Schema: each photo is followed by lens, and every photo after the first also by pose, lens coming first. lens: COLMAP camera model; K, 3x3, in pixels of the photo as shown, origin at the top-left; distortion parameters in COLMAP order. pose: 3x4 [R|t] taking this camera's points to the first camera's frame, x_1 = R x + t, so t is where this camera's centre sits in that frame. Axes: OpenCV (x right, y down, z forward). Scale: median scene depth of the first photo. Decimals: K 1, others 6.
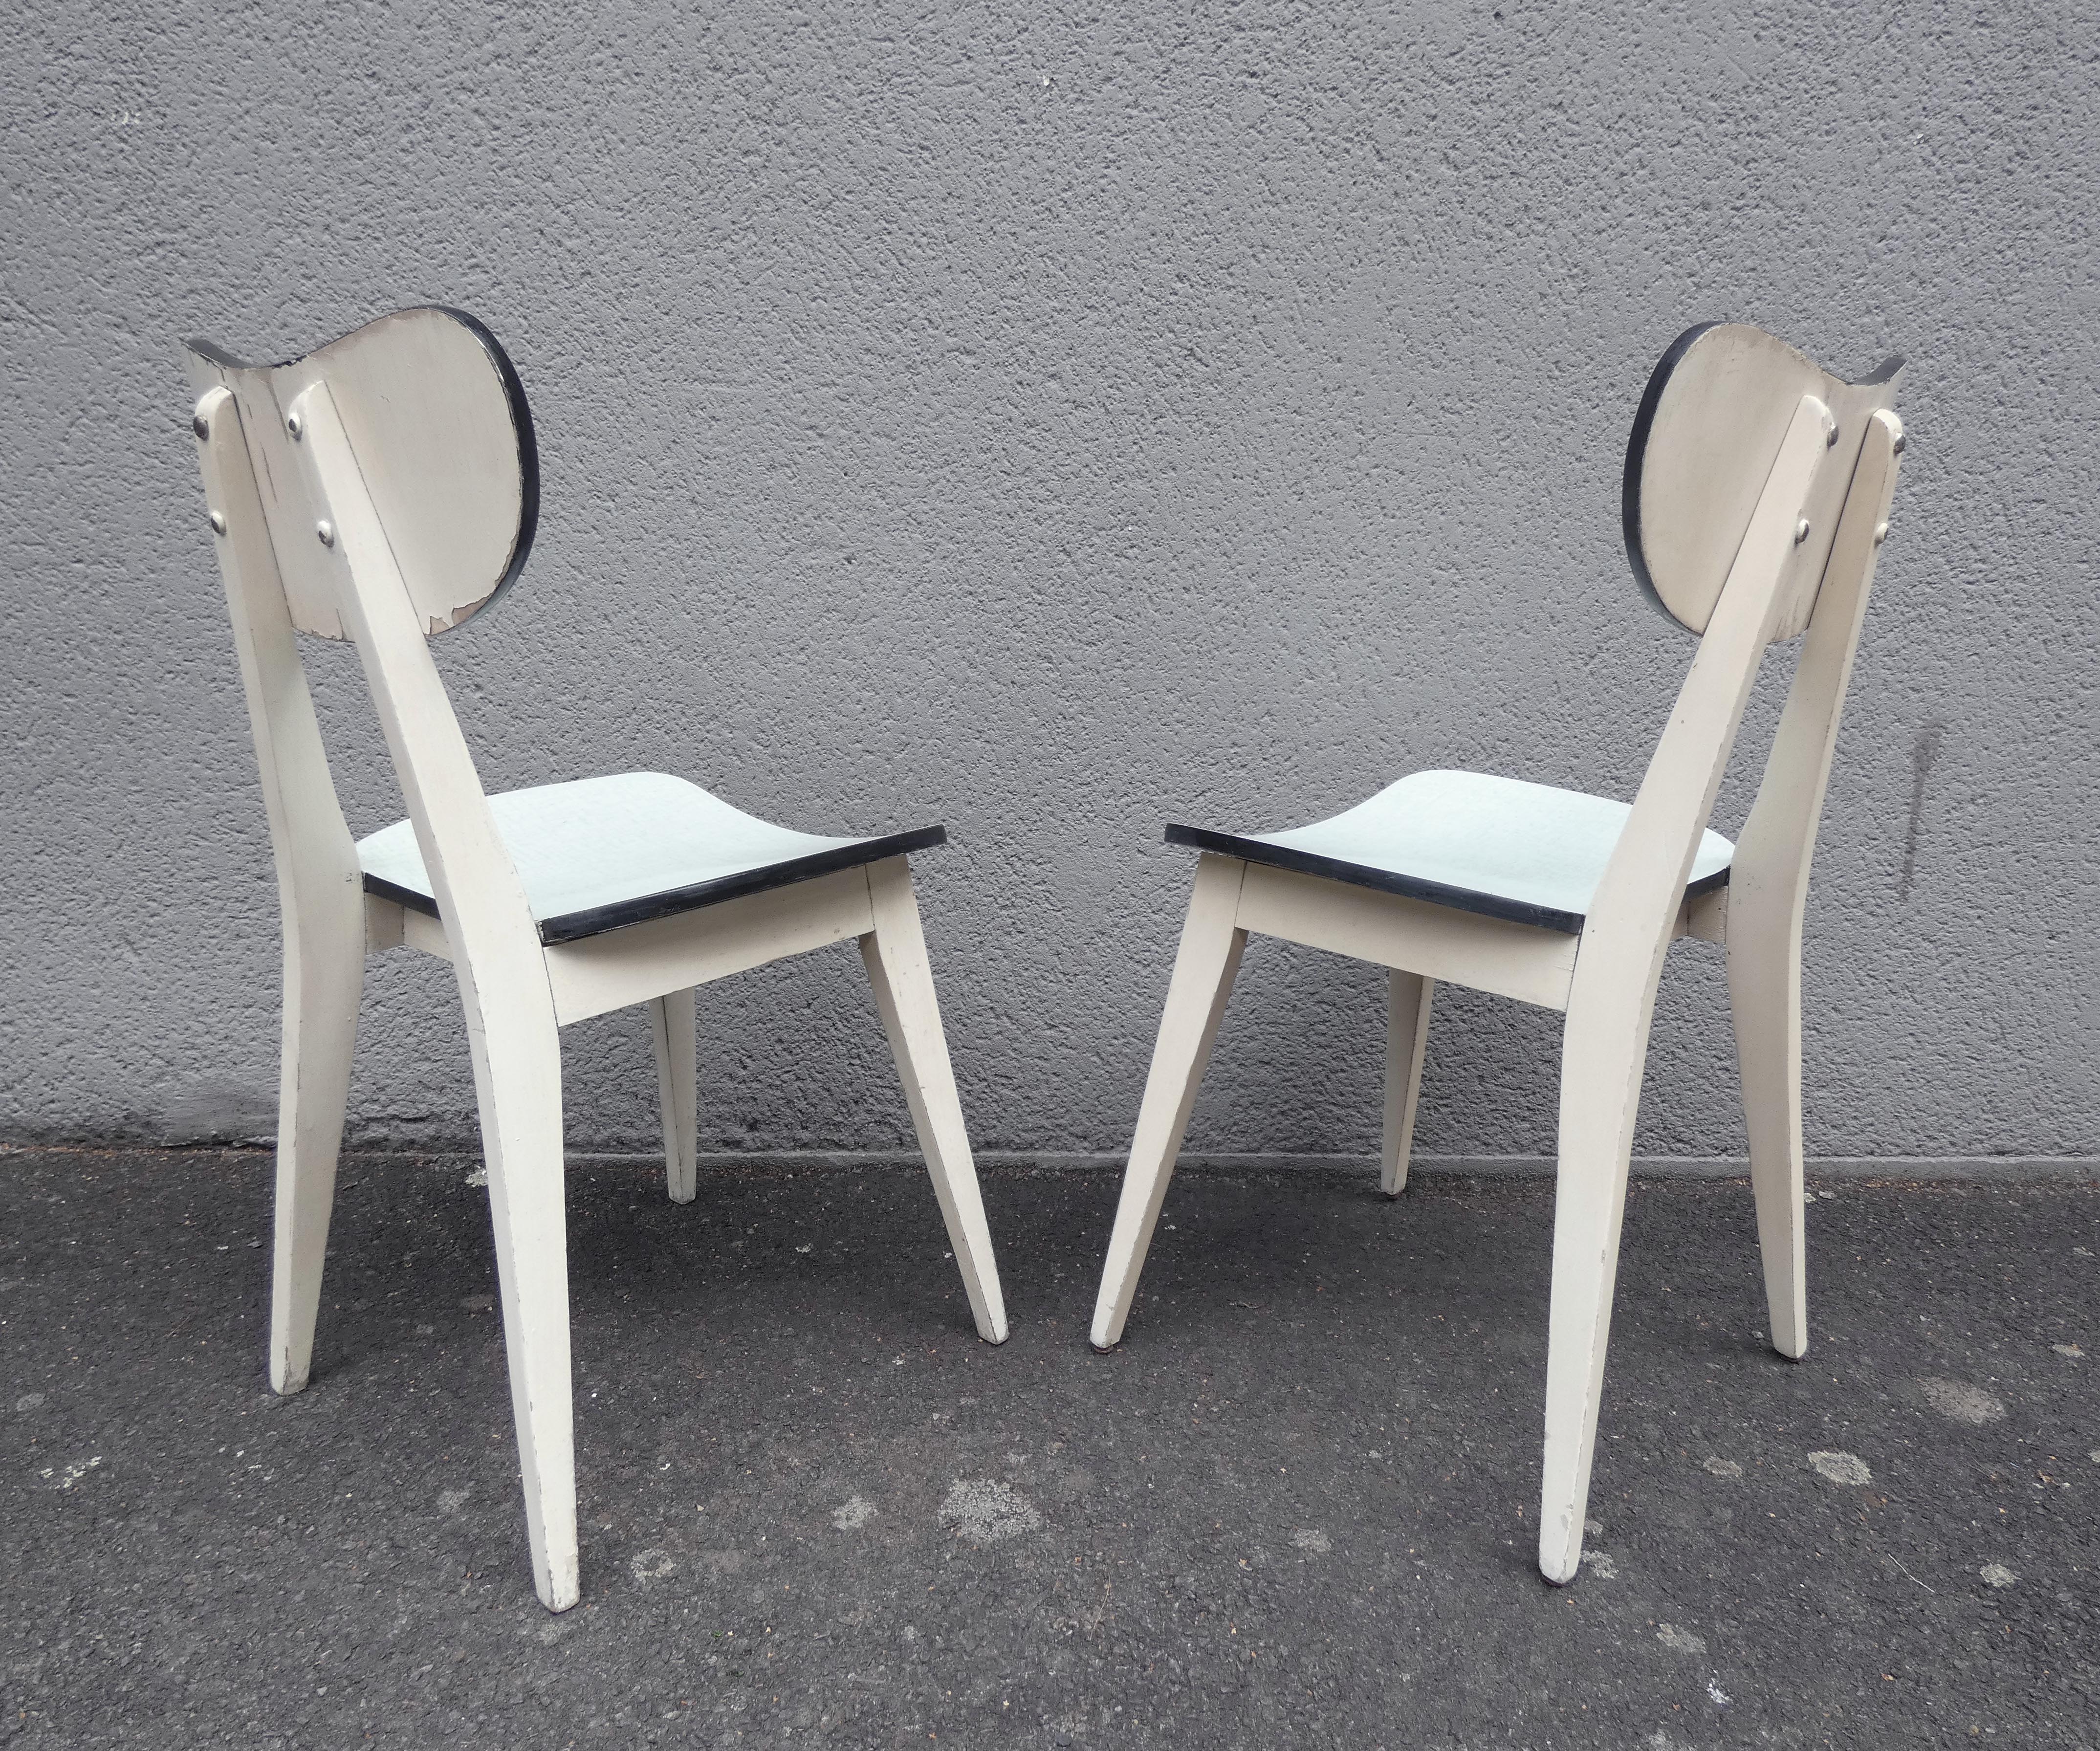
lens RADIAL K [[1425.1, 0, 1074.9], [0, 1425.1, 850.0], [0, 0, 1]] dist [-0.003001, 0.001270]
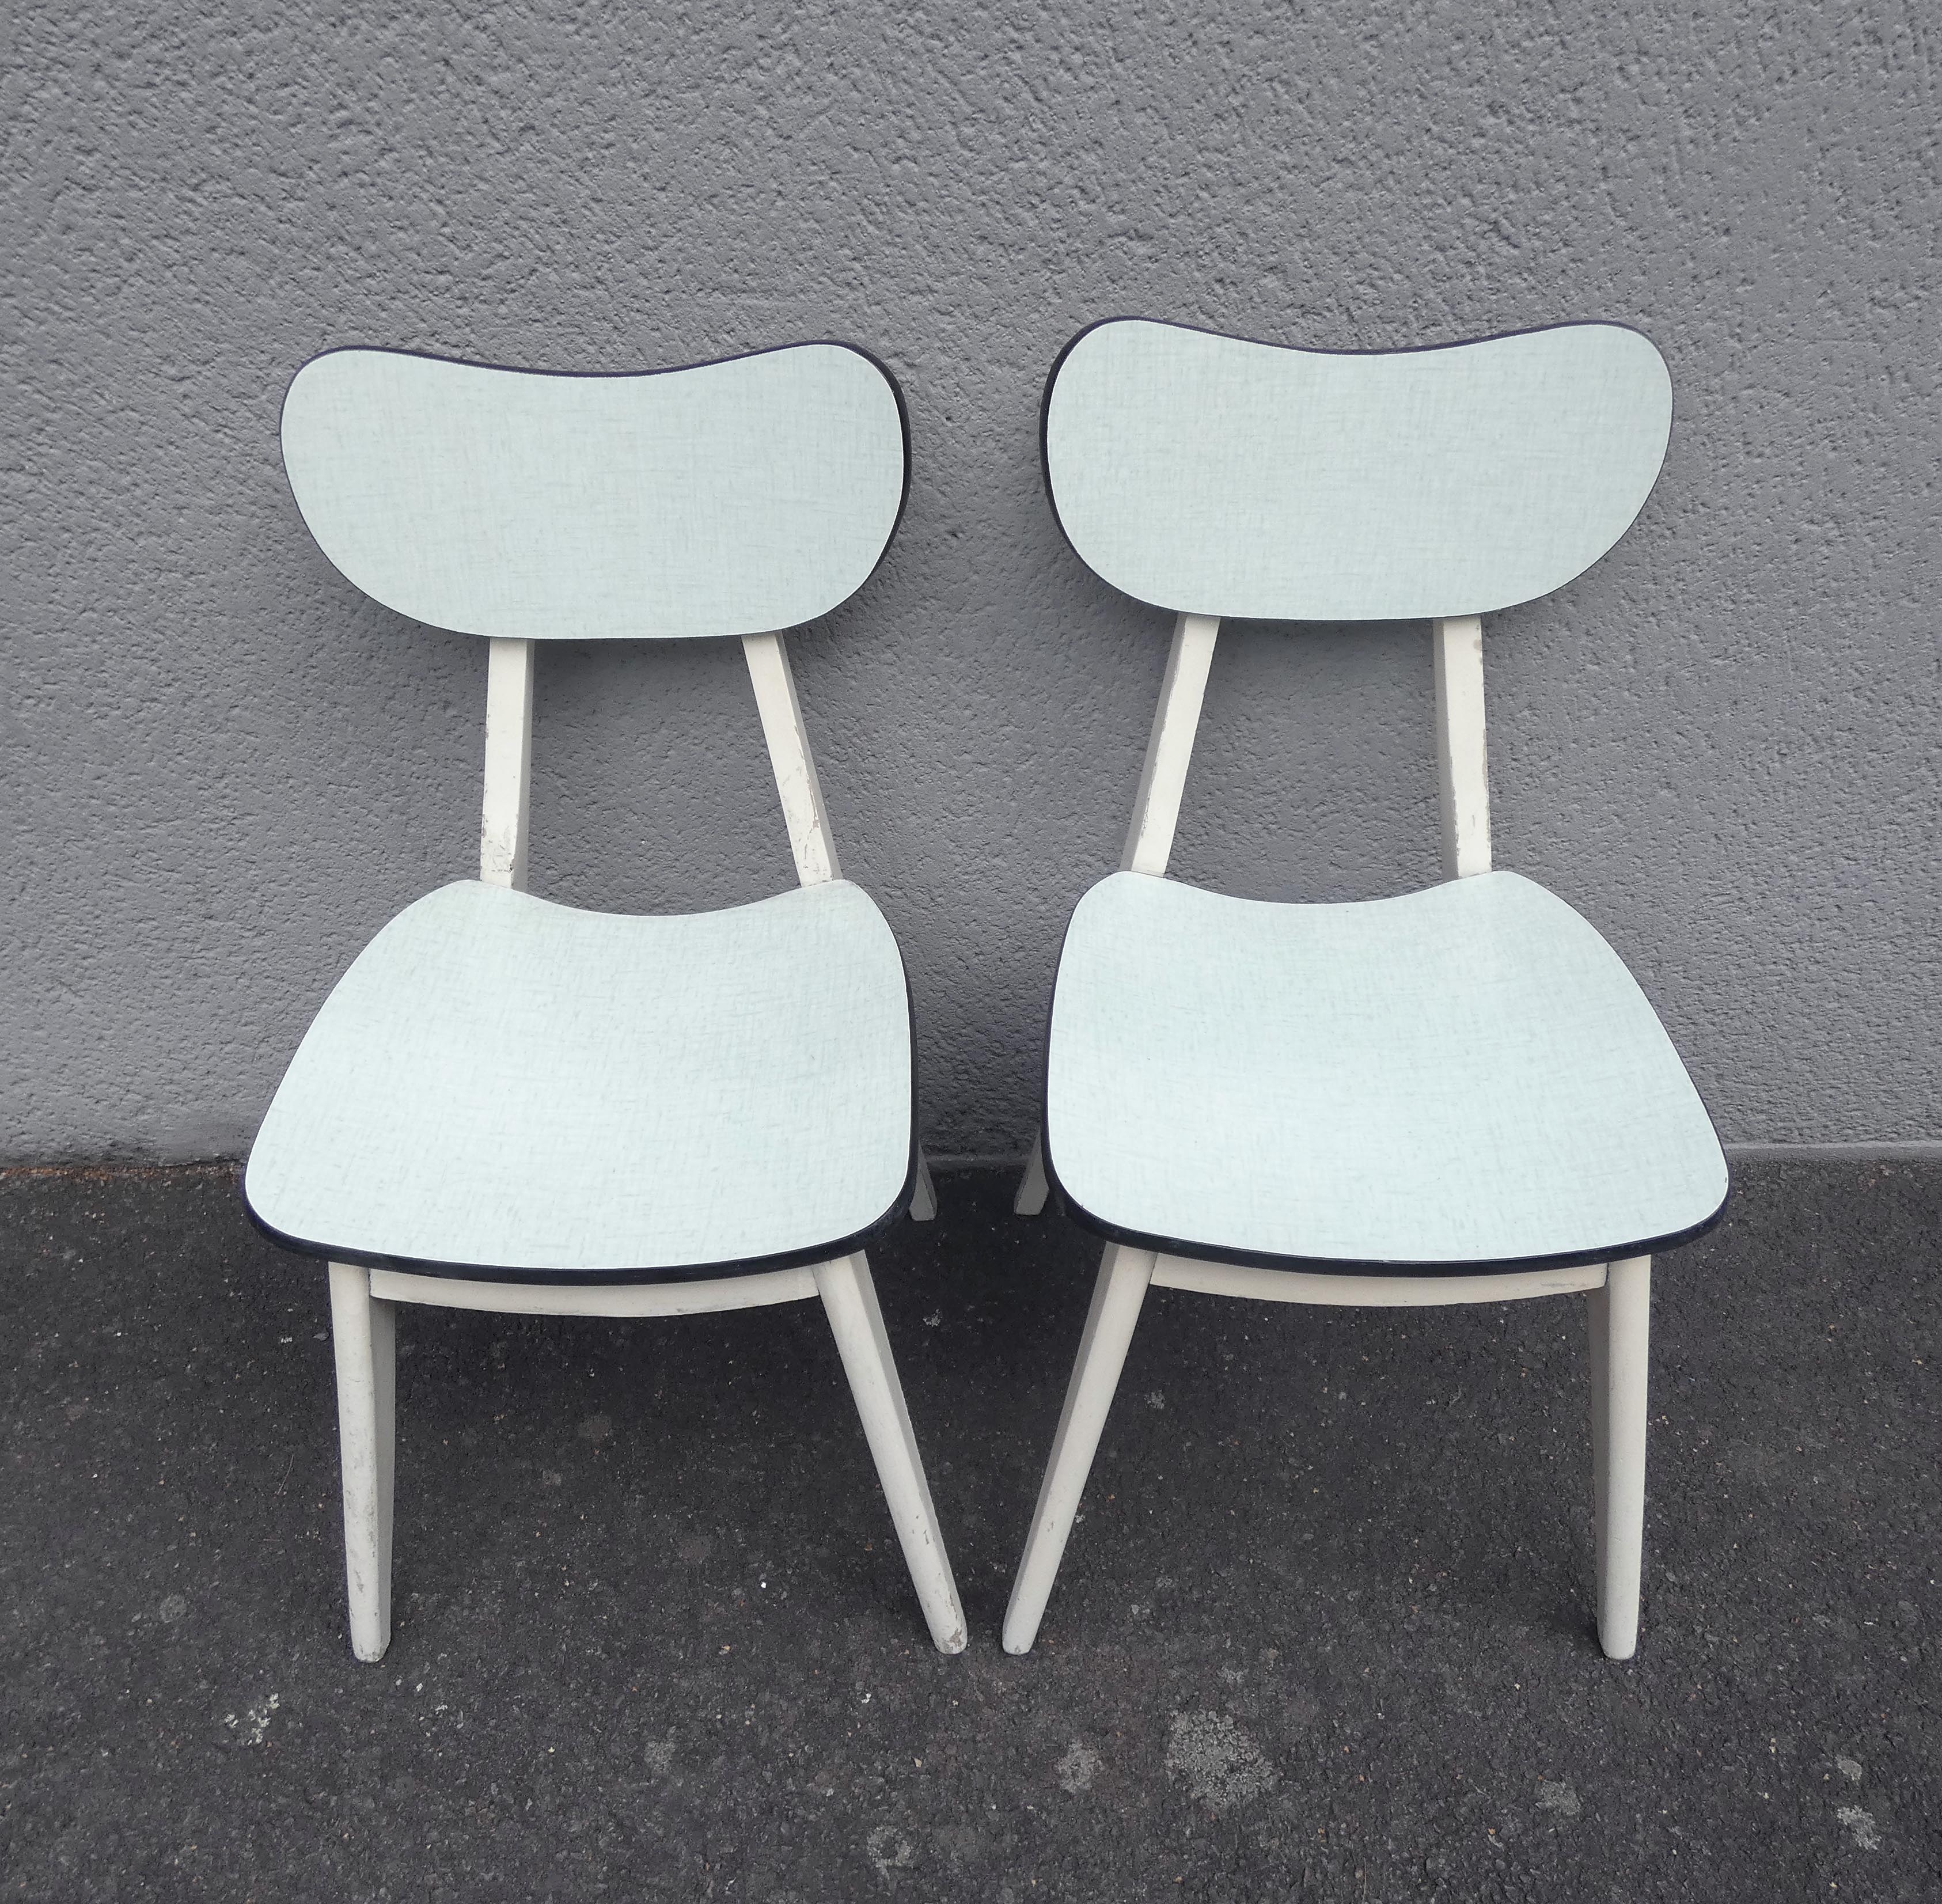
lens RADIAL K [[1680.8, 0, 964.2], [0, 1680.8, 947.5], [0, 0, 1]] dist [-0.012651, 0.011119]
pose [[0.999390, -0.025839, -0.023480, -0.146947], [0.033790, 0.885108, 0.464157, -0.426160], [0.008789, -0.464668, 0.885442, 0.192424]]
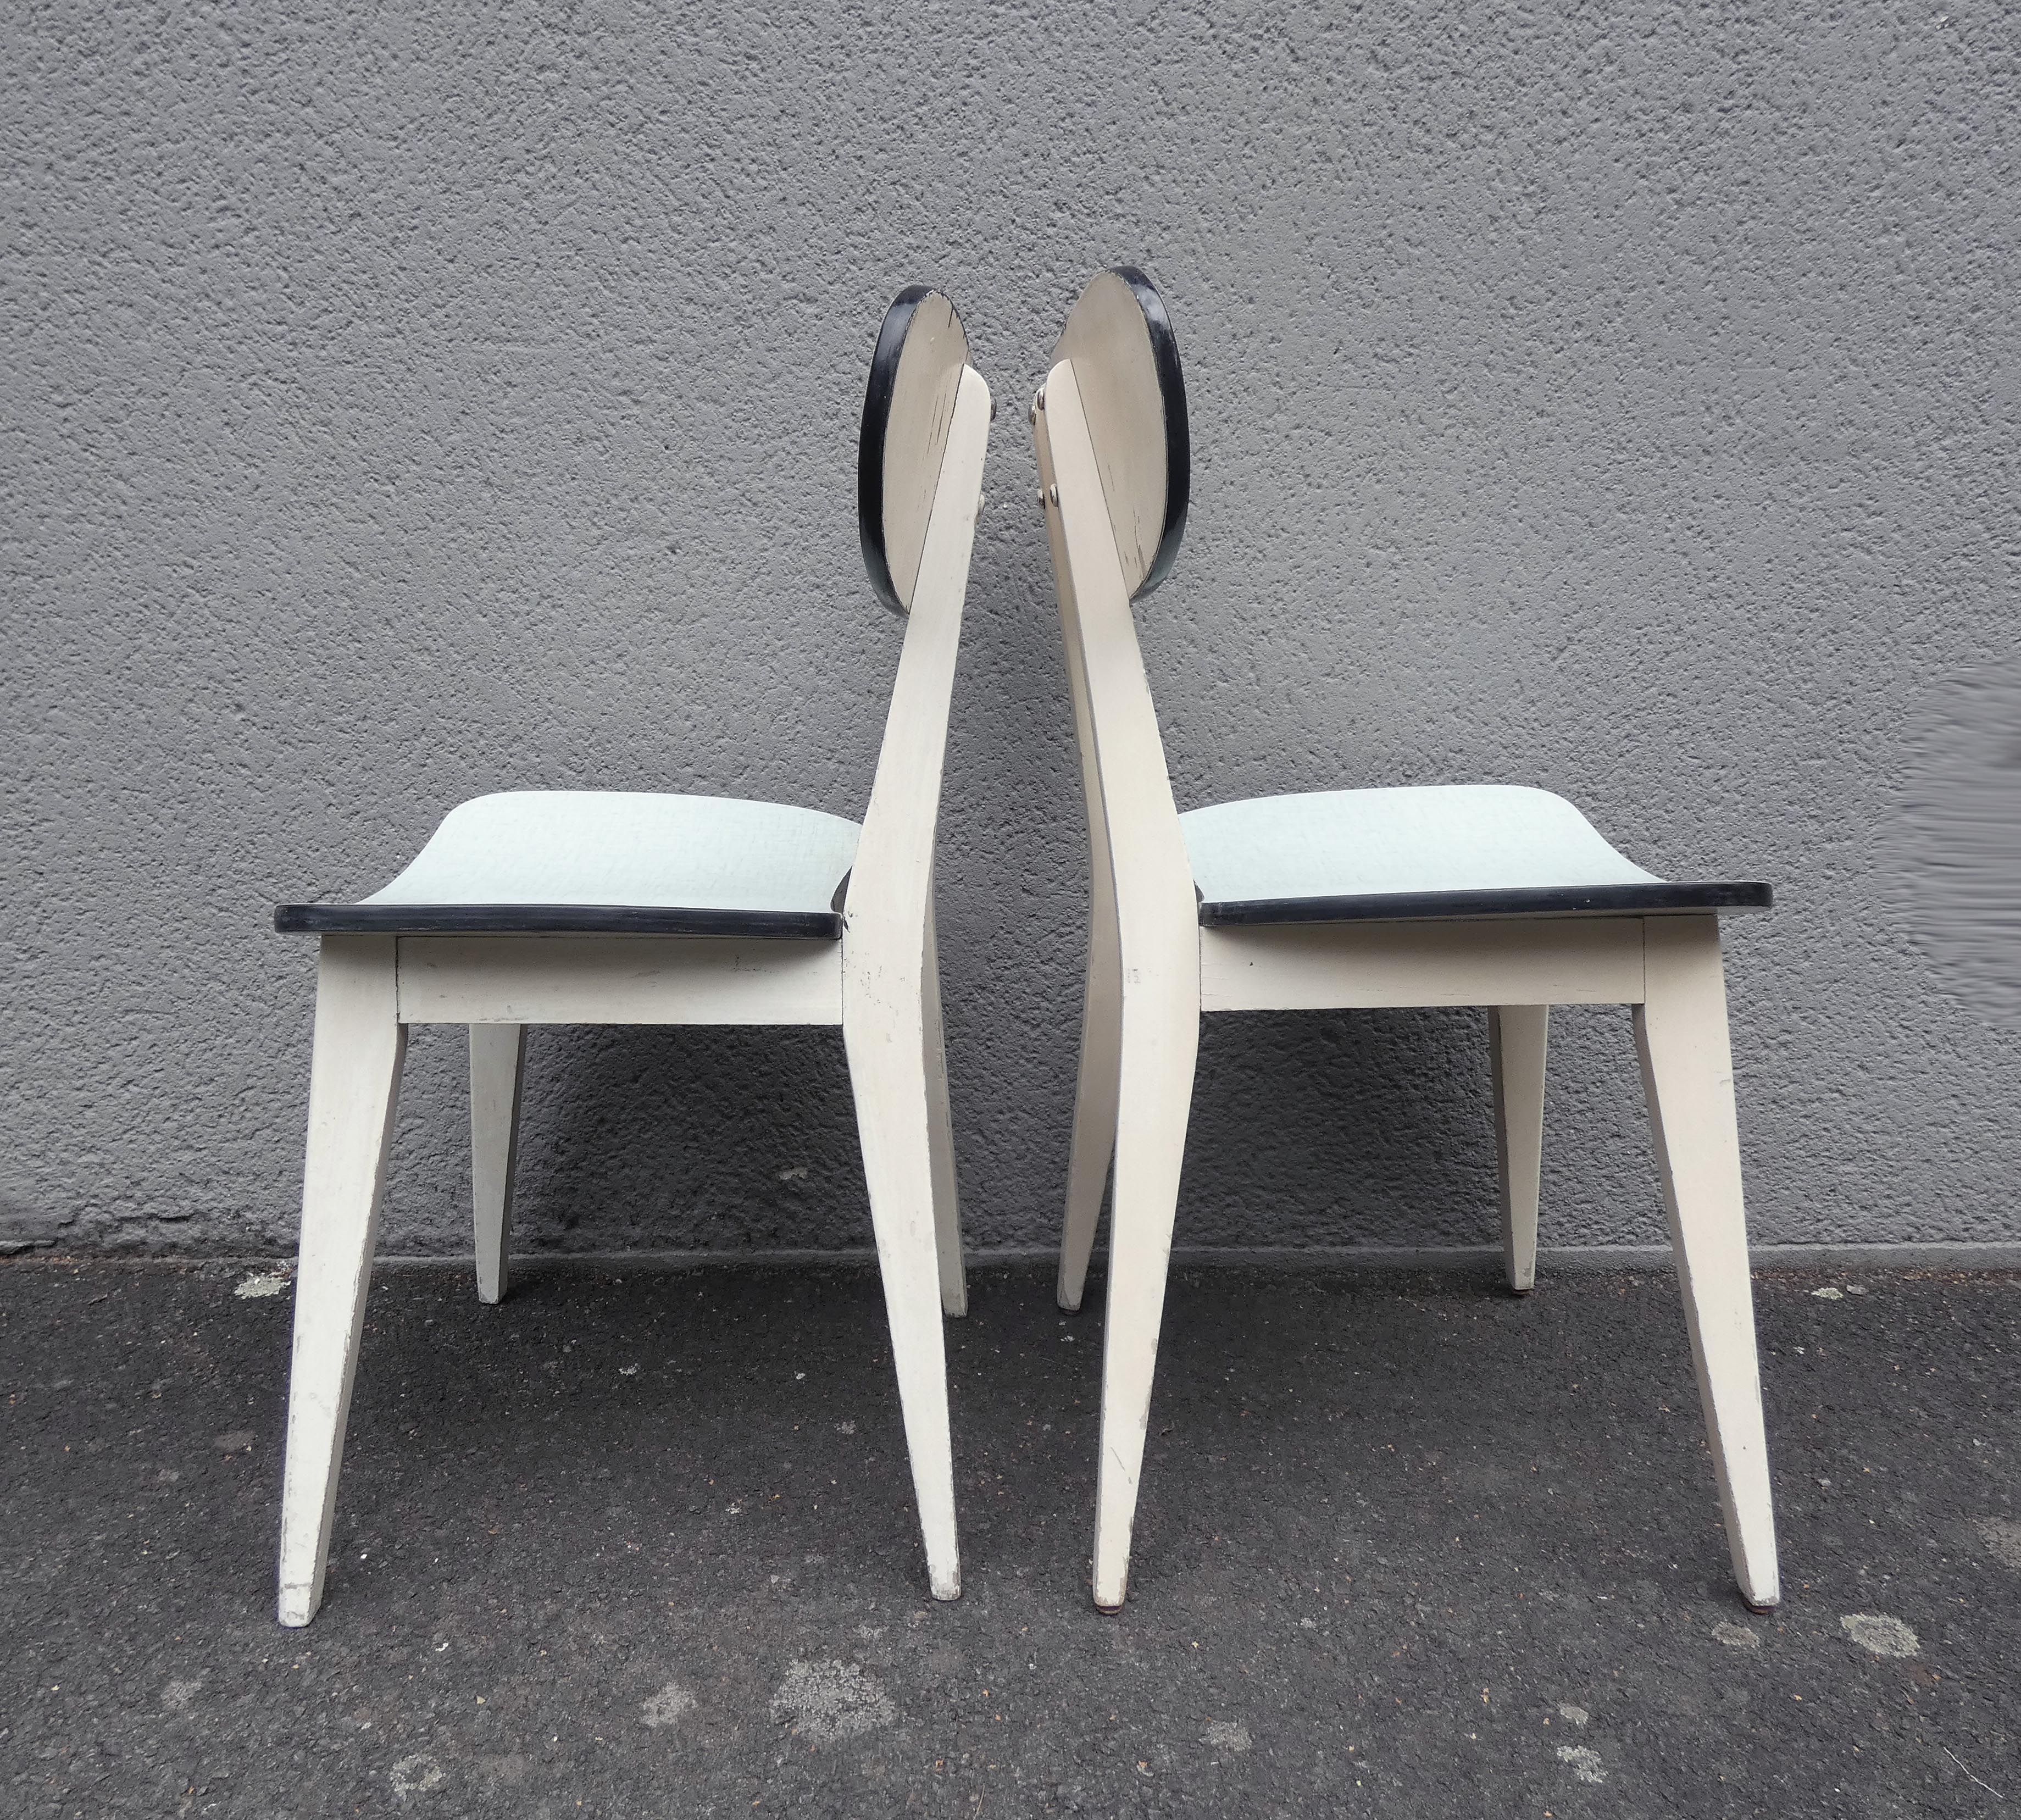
lens RADIAL K [[1600.2, 0, 974.1], [0, 1600.2, 873.4], [0, 0, 1]] dist [-0.001697, -0.000998]
pose [[0.999817, -0.014504, -0.012490, 0.030046], [0.014378, 0.999846, -0.010090, 0.000148], [0.012634, 0.009909, 0.999871, 0.061203]]
